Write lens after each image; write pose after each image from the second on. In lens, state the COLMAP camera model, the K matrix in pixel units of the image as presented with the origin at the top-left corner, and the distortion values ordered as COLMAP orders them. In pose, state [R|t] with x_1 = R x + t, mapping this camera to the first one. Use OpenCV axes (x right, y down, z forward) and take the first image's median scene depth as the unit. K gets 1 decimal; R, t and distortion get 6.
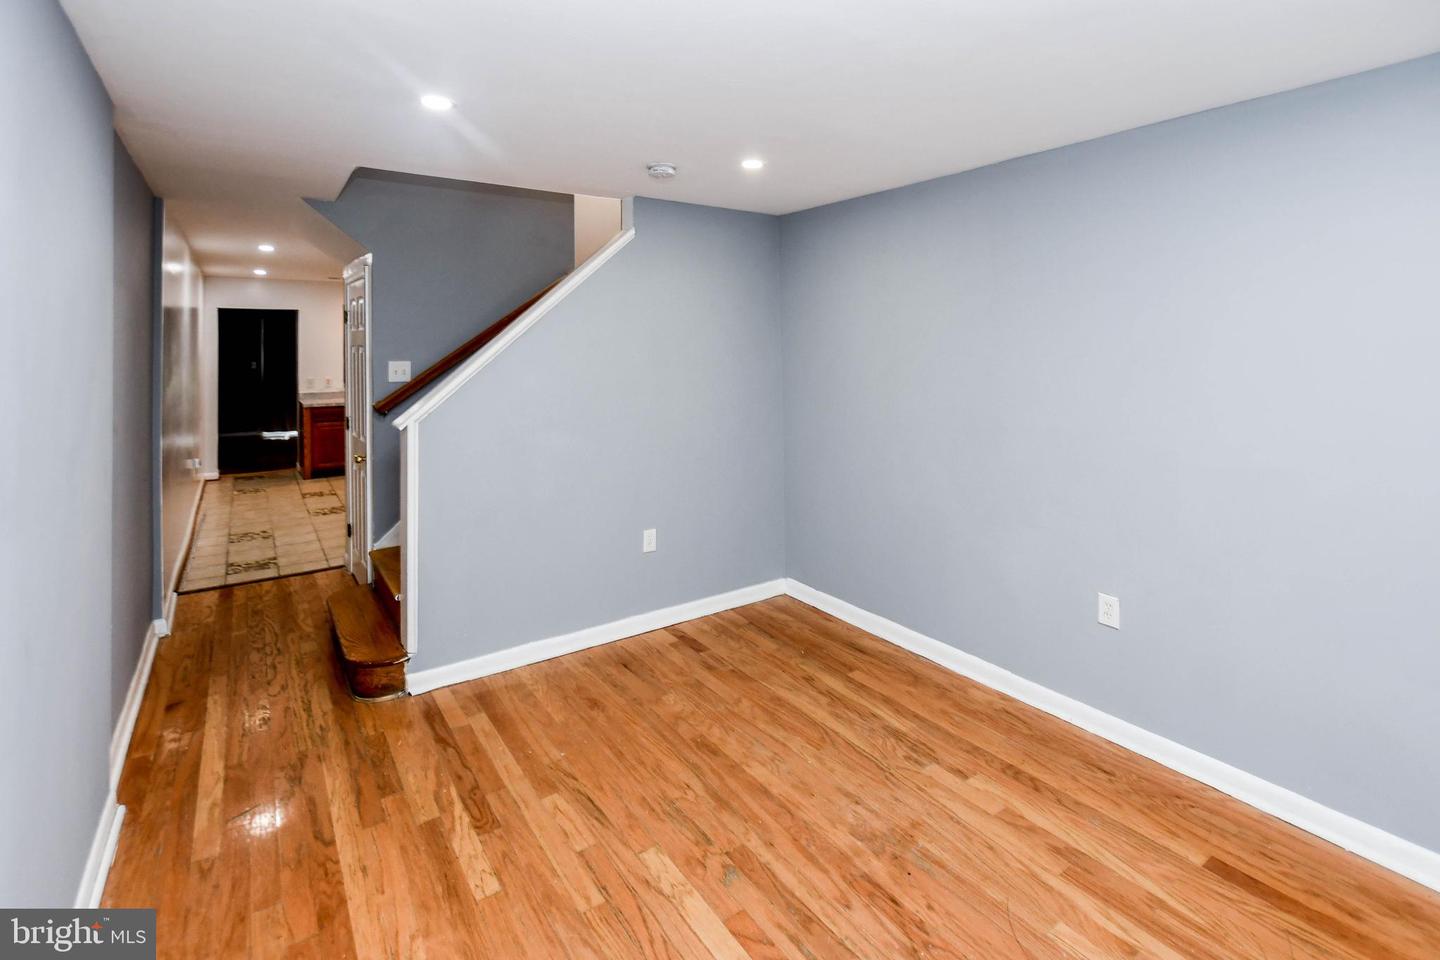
lens RADIAL K [[689.3, 0, 720.0], [0, 689.3, 480.0], [0, 0, 1]] dist [-0.002150, -0.000361]
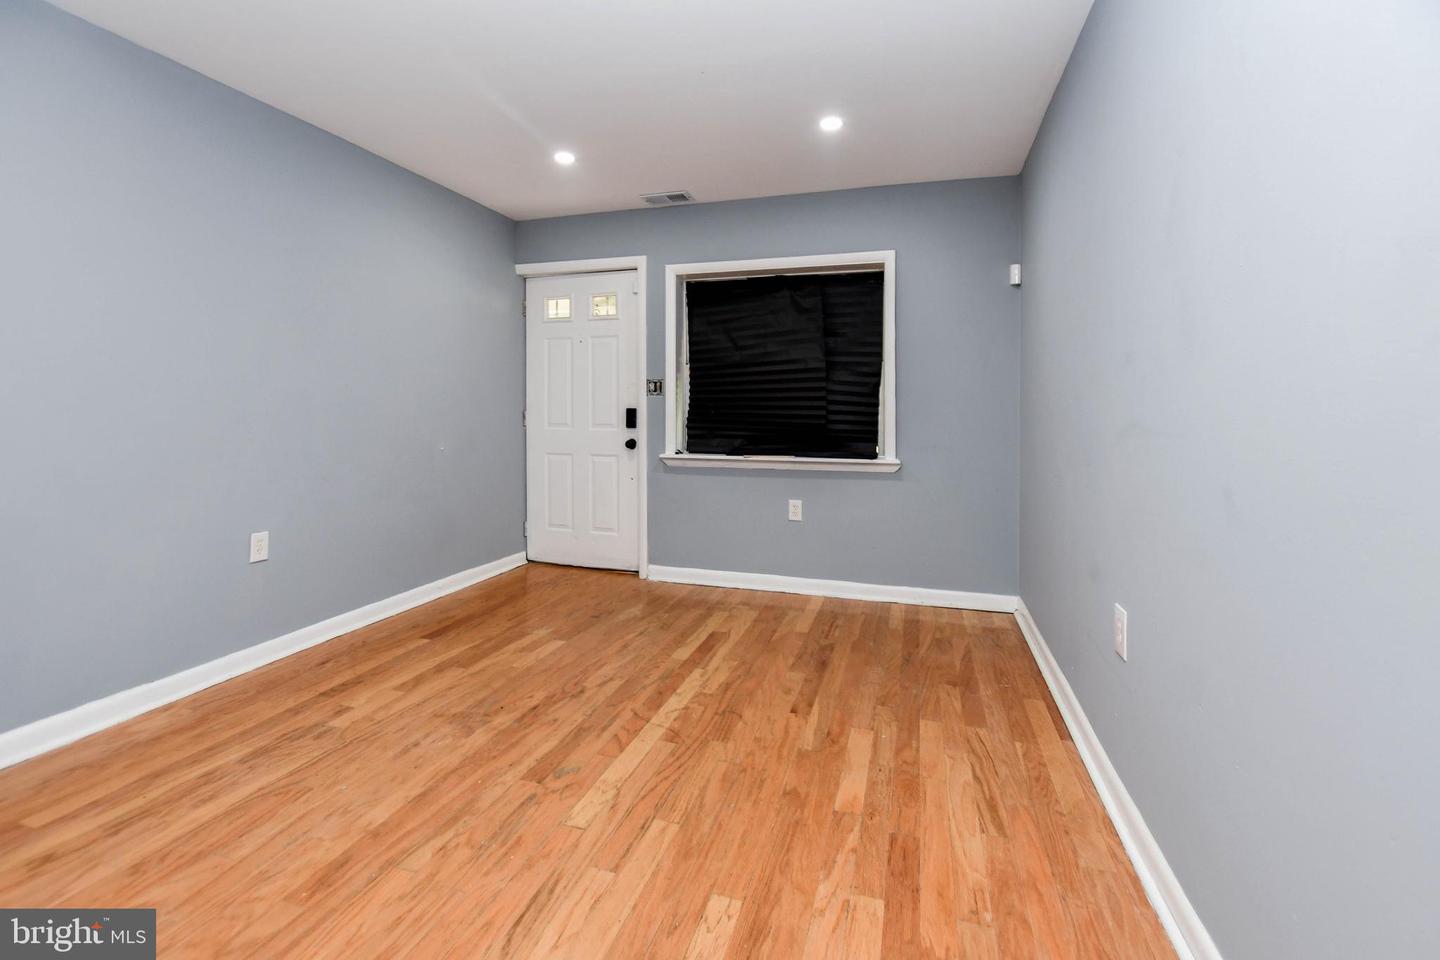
lens RADIAL K [[689.3, 0, 720.0], [0, 689.3, 480.0], [0, 0, 1]] dist [-0.002150, -0.000361]
pose [[-0.642651, -0.066815, 0.763240, -0.835362], [0.154820, 0.964314, 0.214776, -0.025138], [-0.750353, 0.256191, -0.609373, 1.268301]]
